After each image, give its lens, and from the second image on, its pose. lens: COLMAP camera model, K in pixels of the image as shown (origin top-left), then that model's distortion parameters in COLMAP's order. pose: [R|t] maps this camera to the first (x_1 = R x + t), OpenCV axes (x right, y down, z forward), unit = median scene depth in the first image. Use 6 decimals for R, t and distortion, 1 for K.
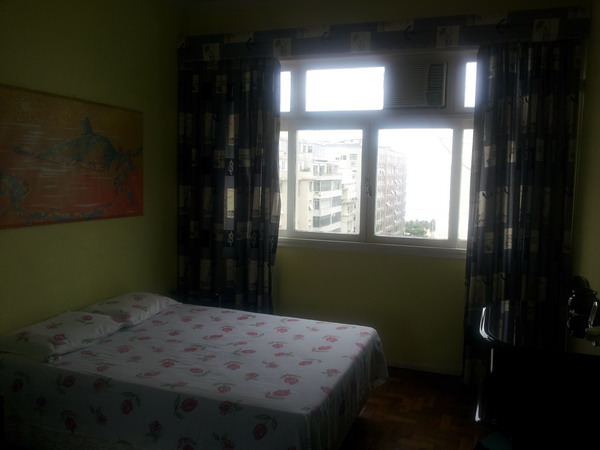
lens RADIAL K [[527.9, 0, 304.7], [0, 527.9, 225.7], [0, 0, 1]] dist [0.032082, -0.117576]
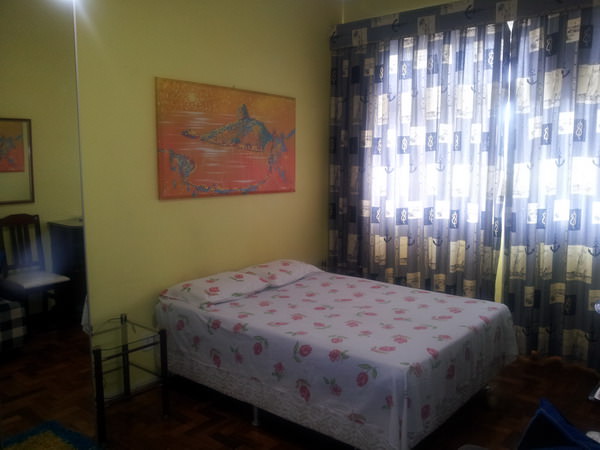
lens RADIAL K [[527.9, 0, 304.7], [0, 527.9, 225.7], [0, 0, 1]] dist [0.032082, -0.117576]
pose [[0.939913, 0.020454, -0.340801, 0.114104], [-0.012598, 0.999602, 0.025247, 0.028845], [0.341182, -0.019436, 0.939796, -0.045421]]
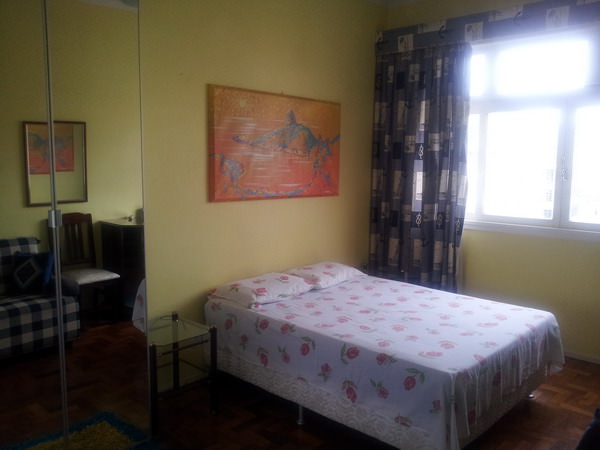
lens RADIAL K [[527.9, 0, 304.7], [0, 527.9, 225.7], [0, 0, 1]] dist [0.032082, -0.117576]
pose [[0.916592, 0.037491, -0.398063, 0.096933], [-0.030054, 0.999238, 0.024908, 0.022750], [0.398693, -0.010867, 0.917020, -0.075652]]
